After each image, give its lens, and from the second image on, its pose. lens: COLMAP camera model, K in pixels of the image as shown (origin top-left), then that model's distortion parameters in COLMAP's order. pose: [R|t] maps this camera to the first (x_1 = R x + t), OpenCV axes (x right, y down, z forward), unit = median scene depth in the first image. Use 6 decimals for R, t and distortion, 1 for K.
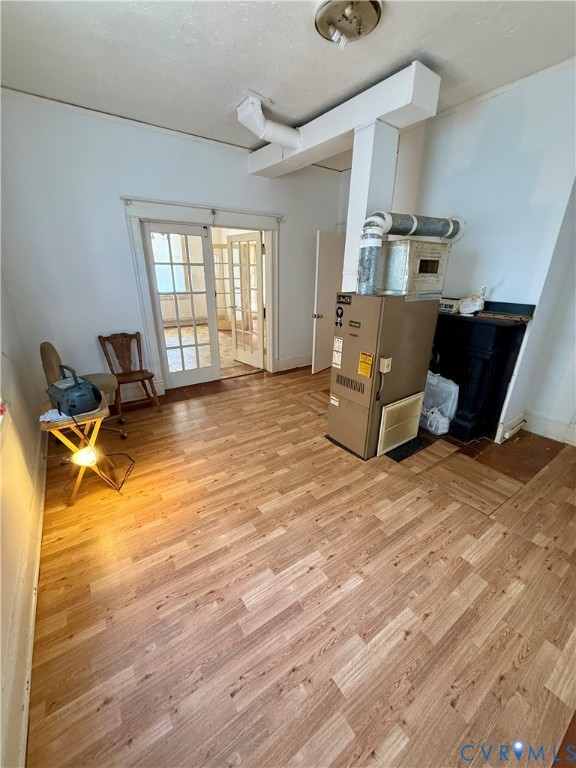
lens RADIAL K [[307.8, 0, 288.0], [0, 307.8, 384.0], [0, 0, 1]] dist [0.000490, 0.000140]
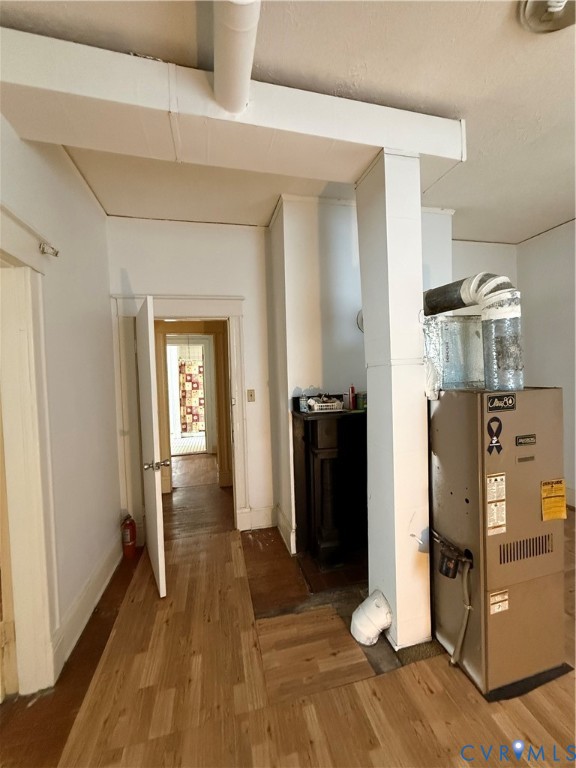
lens RADIAL K [[307.8, 0, 288.0], [0, 307.8, 384.0], [0, 0, 1]] dist [0.000490, 0.000140]
pose [[0.361889, -0.049744, 0.930893, -0.459460], [0.364639, 0.926569, -0.092242, -0.389690], [-0.857948, 0.372822, 0.353454, 1.110760]]
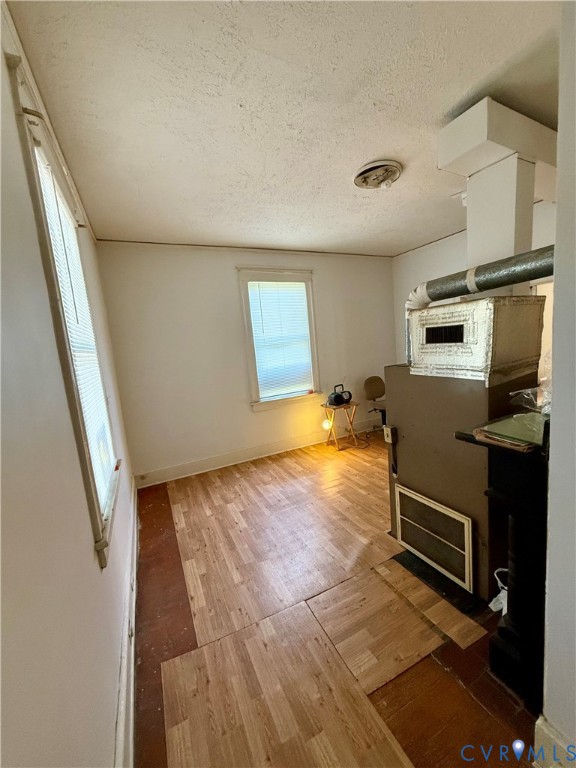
lens RADIAL K [[307.8, 0, 288.0], [0, 307.8, 384.0], [0, 0, 1]] dist [0.000490, 0.000140]
pose [[-0.159666, 0.132276, -0.978269, 1.311021], [-0.269611, 0.947463, 0.172115, -0.297806], [0.949640, 0.291233, -0.115614, 0.769119]]
